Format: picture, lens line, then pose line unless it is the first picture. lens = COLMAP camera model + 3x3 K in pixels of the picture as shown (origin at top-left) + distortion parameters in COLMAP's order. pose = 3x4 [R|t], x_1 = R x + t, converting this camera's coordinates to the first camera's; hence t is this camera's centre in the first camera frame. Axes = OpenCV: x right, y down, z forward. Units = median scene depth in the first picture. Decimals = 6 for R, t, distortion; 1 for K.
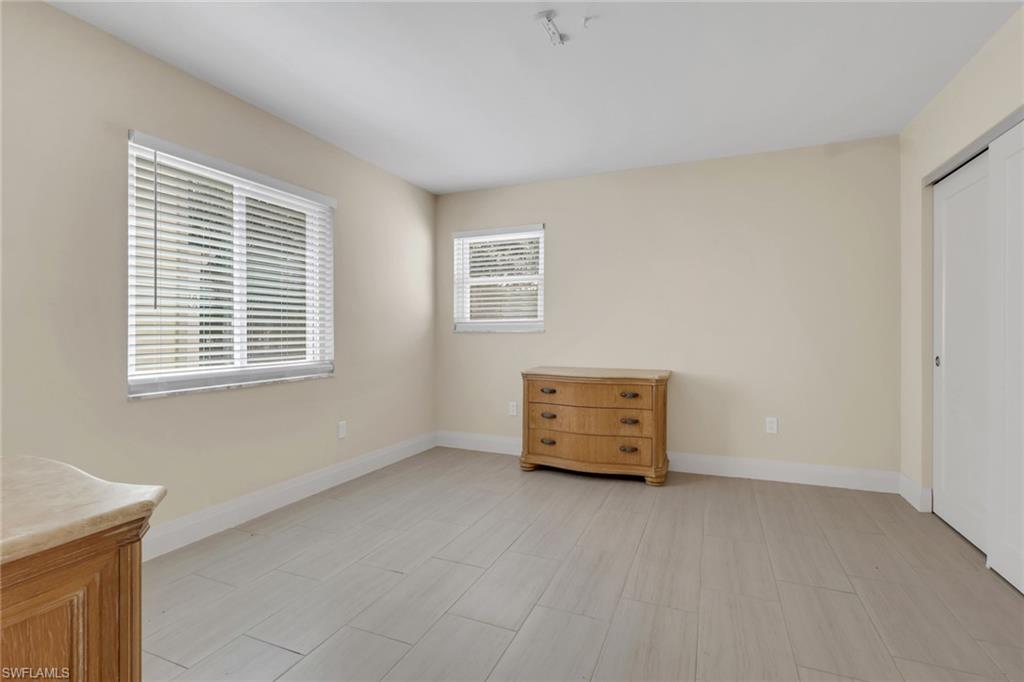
lens RADIAL K [[475.6, 0, 518.1], [0, 475.6, 340.7], [0, 0, 1]] dist [-0.003735, 0.000489]
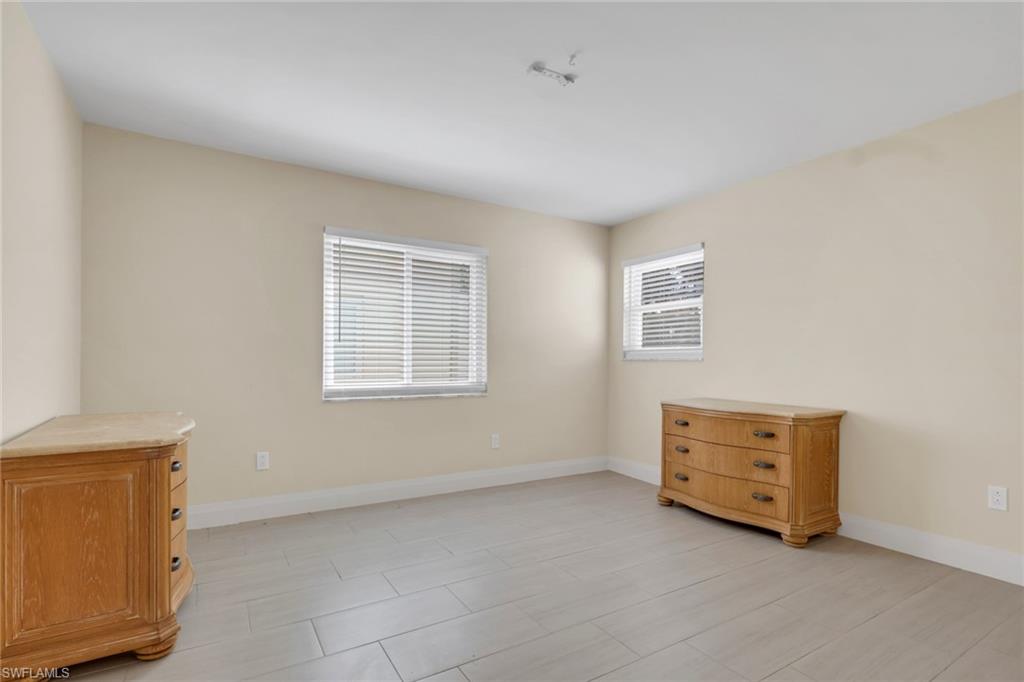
lens RADIAL K [[475.6, 0, 506.4], [0, 475.6, 371.2], [0, 0, 1]] dist [-0.003735, 0.000489]
pose [[0.826760, 0.018967, -0.562234, 0.328526], [-0.016866, 0.999818, 0.008928, 0.001157], [0.562301, 0.002101, 0.826930, 0.033216]]
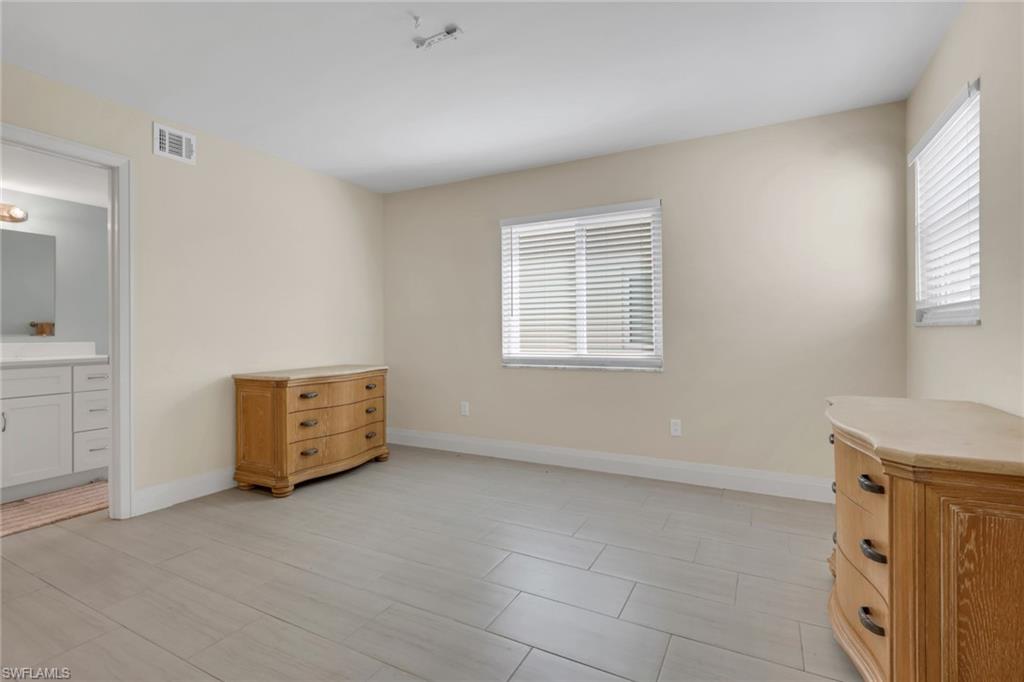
lens RADIAL K [[475.6, 0, 515.7], [0, 475.6, 331.0], [0, 0, 1]] dist [-0.003735, 0.000489]
pose [[-0.046416, 0.001398, -0.998921, 0.628709], [-0.008516, 0.999962, 0.001795, -0.011011], [0.998886, 0.008590, -0.046402, 0.704262]]
